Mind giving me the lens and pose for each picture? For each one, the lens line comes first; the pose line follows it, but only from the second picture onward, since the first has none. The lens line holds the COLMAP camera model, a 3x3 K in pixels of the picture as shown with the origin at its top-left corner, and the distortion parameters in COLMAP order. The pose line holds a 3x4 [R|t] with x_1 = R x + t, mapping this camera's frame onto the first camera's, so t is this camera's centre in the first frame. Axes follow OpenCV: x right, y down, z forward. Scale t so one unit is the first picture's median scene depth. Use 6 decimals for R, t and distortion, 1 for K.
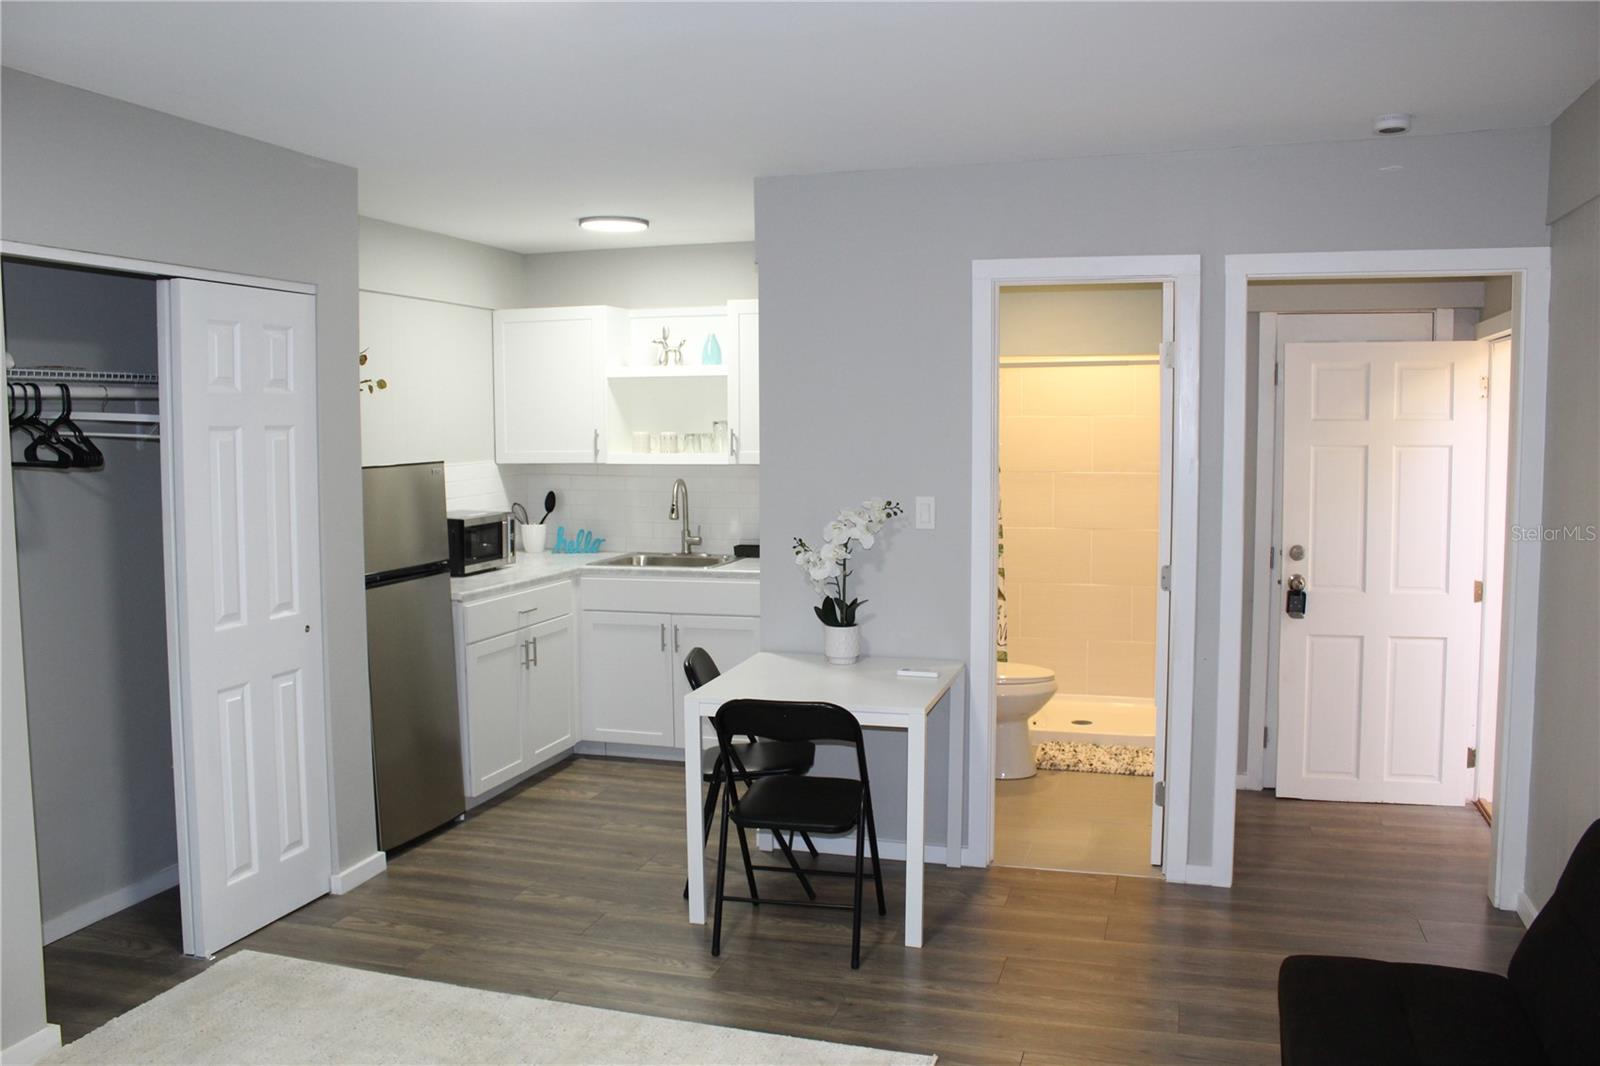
lens RADIAL K [[1324.2, 0, 787.6], [0, 1324.2, 508.4], [0, 0, 1]] dist [-0.150942, 0.104792]
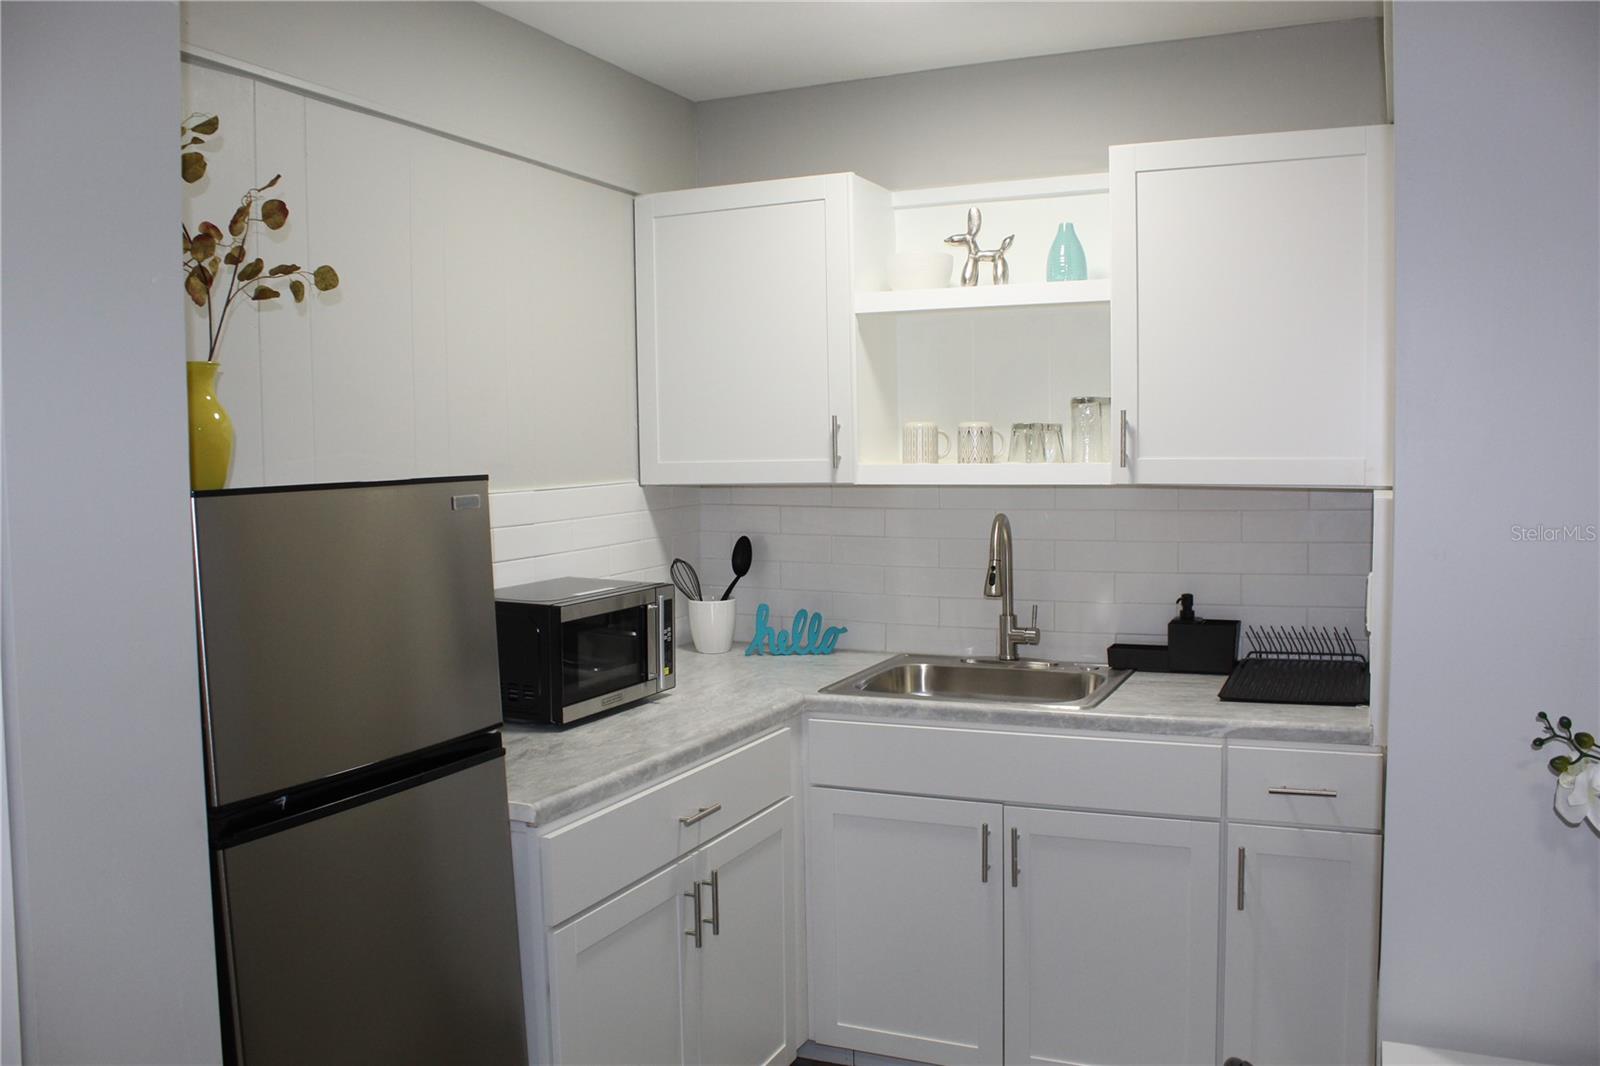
lens RADIAL K [[1324.2, 0, 805.4], [0, 1324.2, 539.0], [0, 0, 1]] dist [-0.150942, 0.104792]
pose [[0.993113, 0.000939, -0.117156, -0.120042], [-0.000547, 0.999994, 0.003374, -0.018240], [0.117158, -0.003286, 0.993108, 0.615238]]
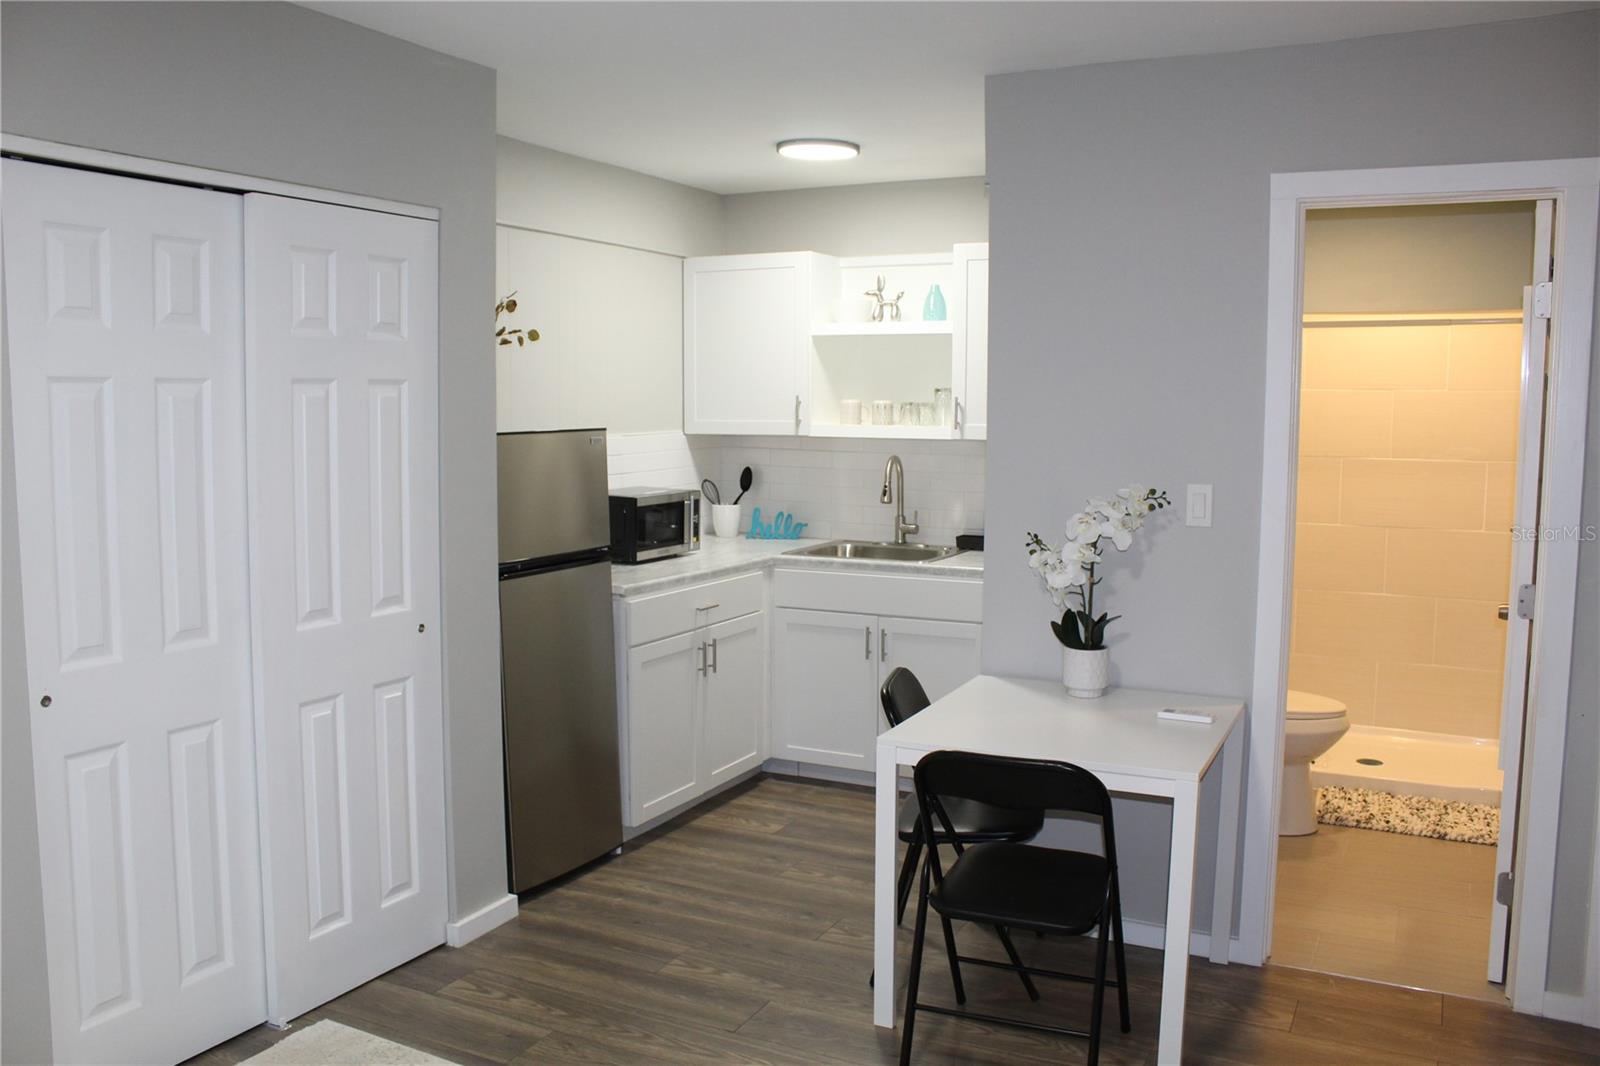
lens RADIAL K [[1324.2, 0, 794.1], [0, 1324.2, 519.4], [0, 0, 1]] dist [-0.150942, 0.104792]
pose [[0.984956, 0.026959, -0.170689, 0.001545], [-0.022831, 0.999399, 0.026101, -0.002604], [0.171290, -0.021811, 0.984979, 0.187986]]
